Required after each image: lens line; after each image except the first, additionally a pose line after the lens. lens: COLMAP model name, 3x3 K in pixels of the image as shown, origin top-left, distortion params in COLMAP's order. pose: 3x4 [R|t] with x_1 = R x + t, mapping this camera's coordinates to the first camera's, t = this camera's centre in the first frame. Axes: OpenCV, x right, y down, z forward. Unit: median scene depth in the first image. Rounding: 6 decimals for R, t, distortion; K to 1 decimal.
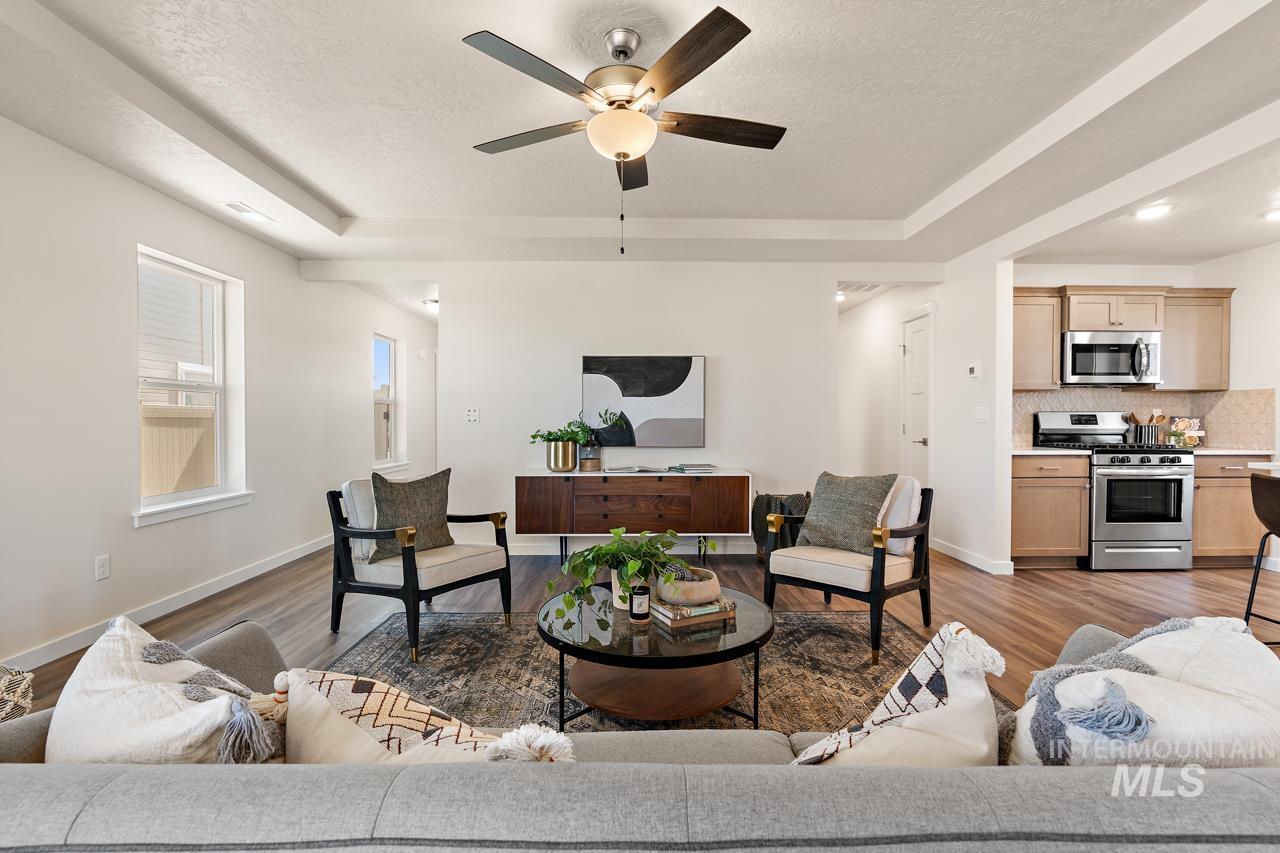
lens RADIAL K [[582.4, 0, 639.7], [0, 582.4, 426.0], [0, 0, 1]] dist [-0.005516, -0.000361]
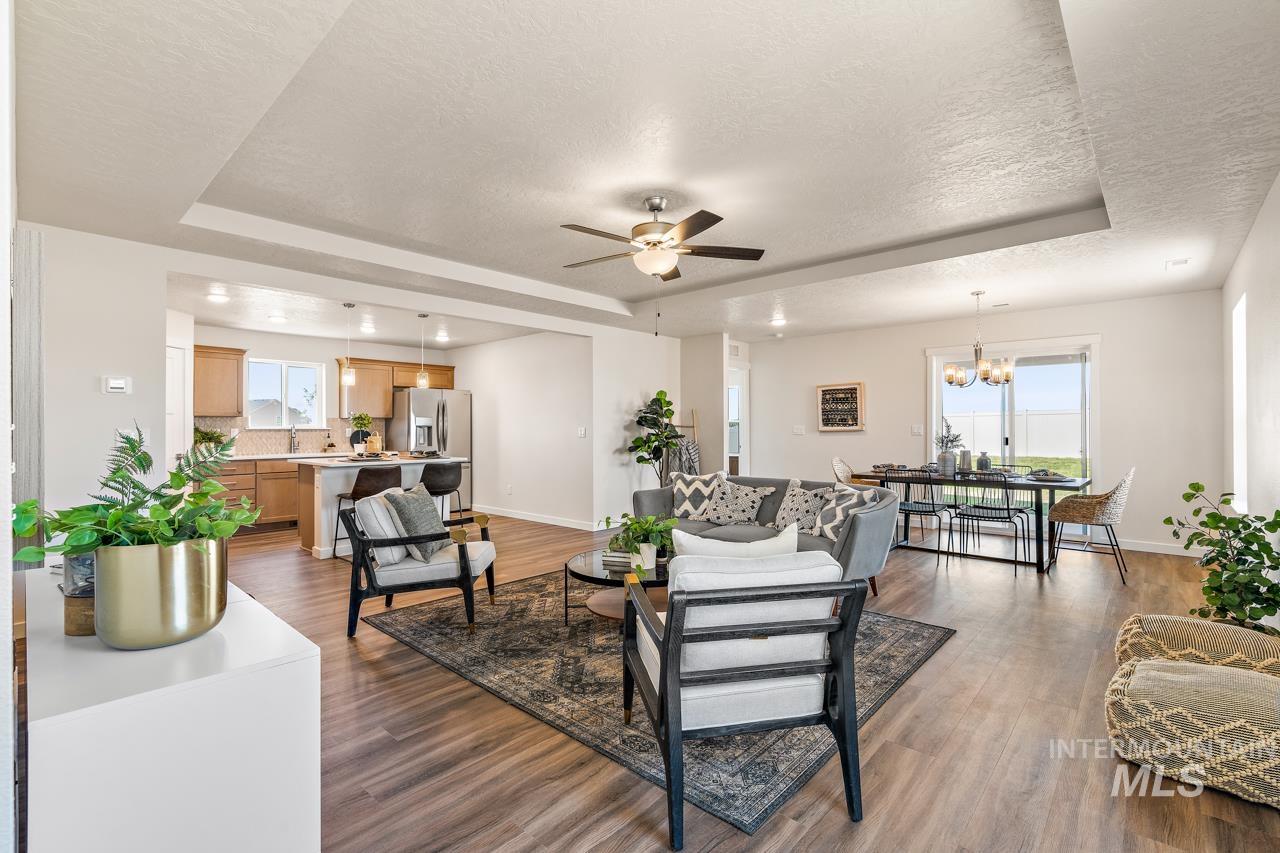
lens RADIAL K [[582.4, 0, 638.2], [0, 582.4, 426.2], [0, 0, 1]] dist [-0.005516, -0.000361]
pose [[-0.726657, 0.007470, 0.686960, -0.541093], [0.014038, 0.999894, 0.003977, -0.028482], [-0.686857, 0.012534, -0.726685, 1.103193]]
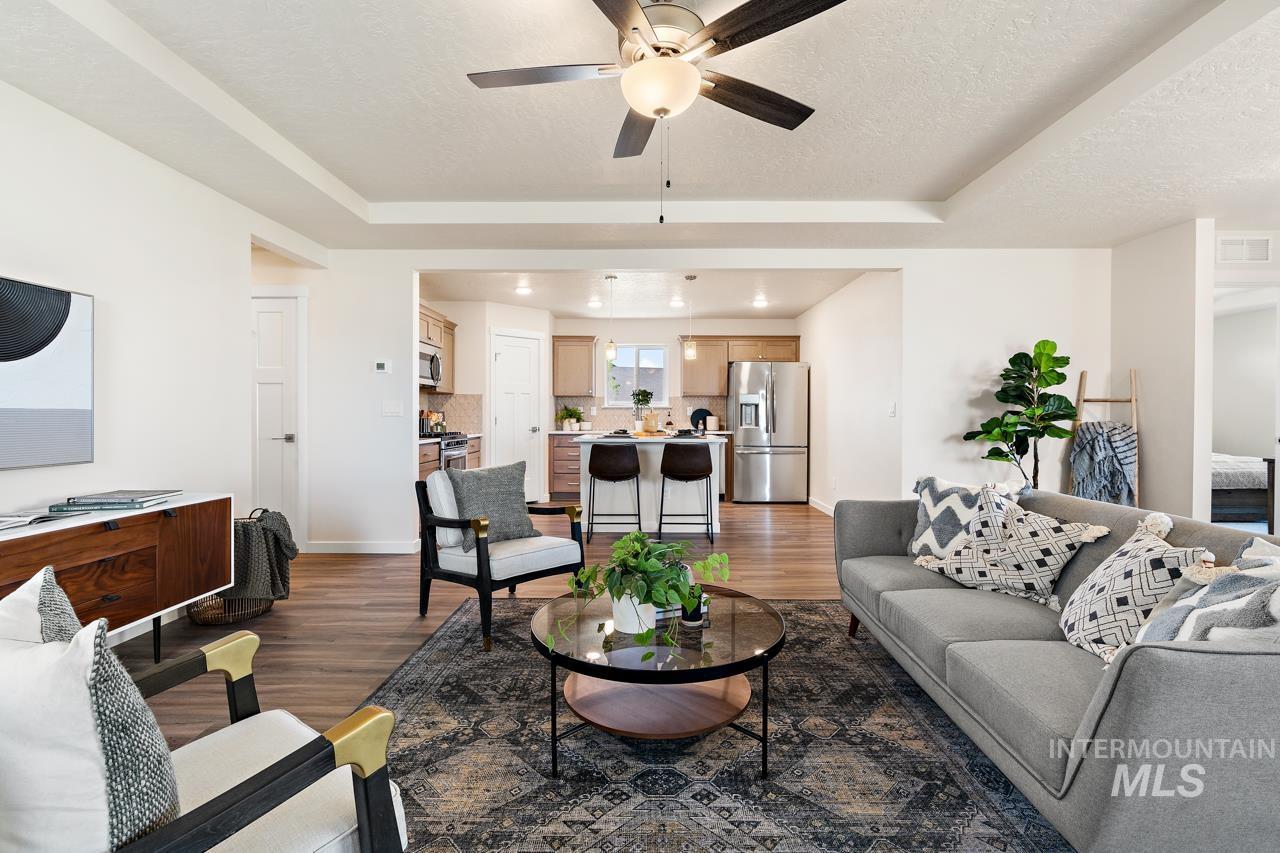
lens RADIAL K [[582.4, 0, 640.2], [0, 582.4, 423.9], [0, 0, 1]] dist [-0.005516, -0.000361]
pose [[0.027922, -0.014736, 0.999501, -0.460527], [0.010858, 0.999837, 0.014437, -0.002008], [-0.999551, 0.010449, 0.028078, 0.512818]]
